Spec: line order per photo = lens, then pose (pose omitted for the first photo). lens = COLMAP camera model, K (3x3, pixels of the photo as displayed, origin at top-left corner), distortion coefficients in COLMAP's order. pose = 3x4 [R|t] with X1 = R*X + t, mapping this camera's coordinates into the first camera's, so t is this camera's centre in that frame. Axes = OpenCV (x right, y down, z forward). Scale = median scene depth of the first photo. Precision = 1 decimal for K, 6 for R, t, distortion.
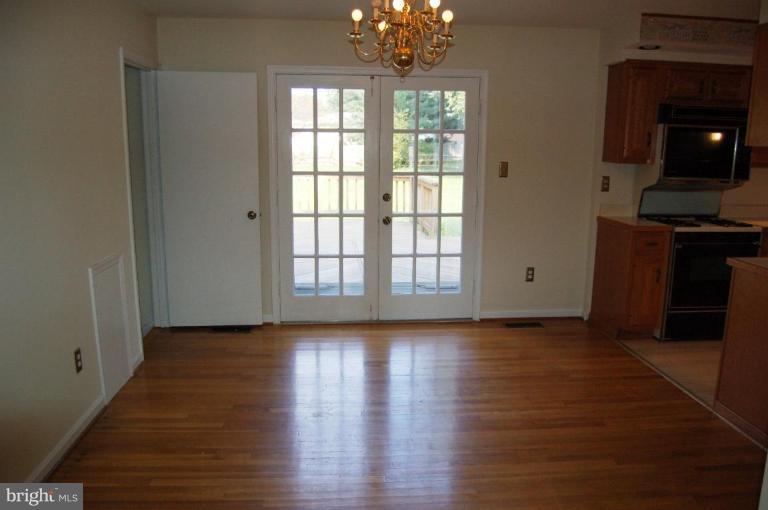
lens RADIAL K [[602.7, 0, 379.4], [0, 602.7, 256.0], [0, 0, 1]] dist [-0.087132, 0.027507]
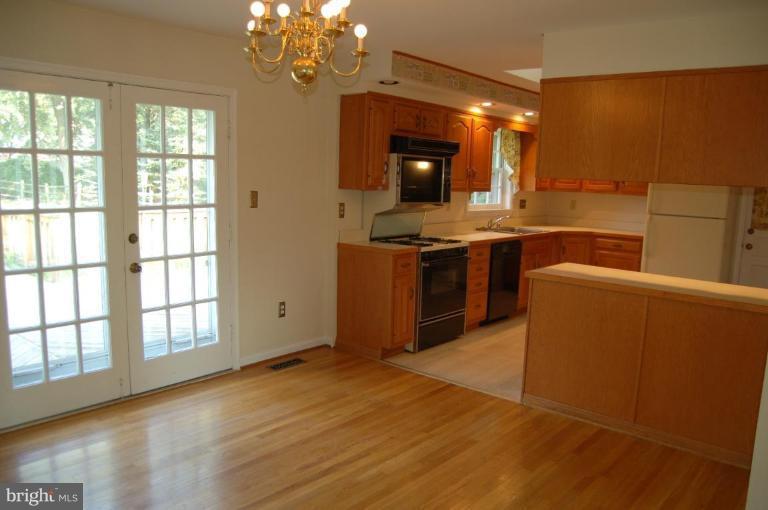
lens RADIAL K [[602.7, 0, 382.2], [0, 602.7, 257.3], [0, 0, 1]] dist [-0.087132, 0.027507]
pose [[0.714881, -0.085685, 0.693977, -0.295404], [0.108042, 0.994080, 0.011443, -0.046238], [-0.690849, 0.066798, 0.719907, 0.215997]]
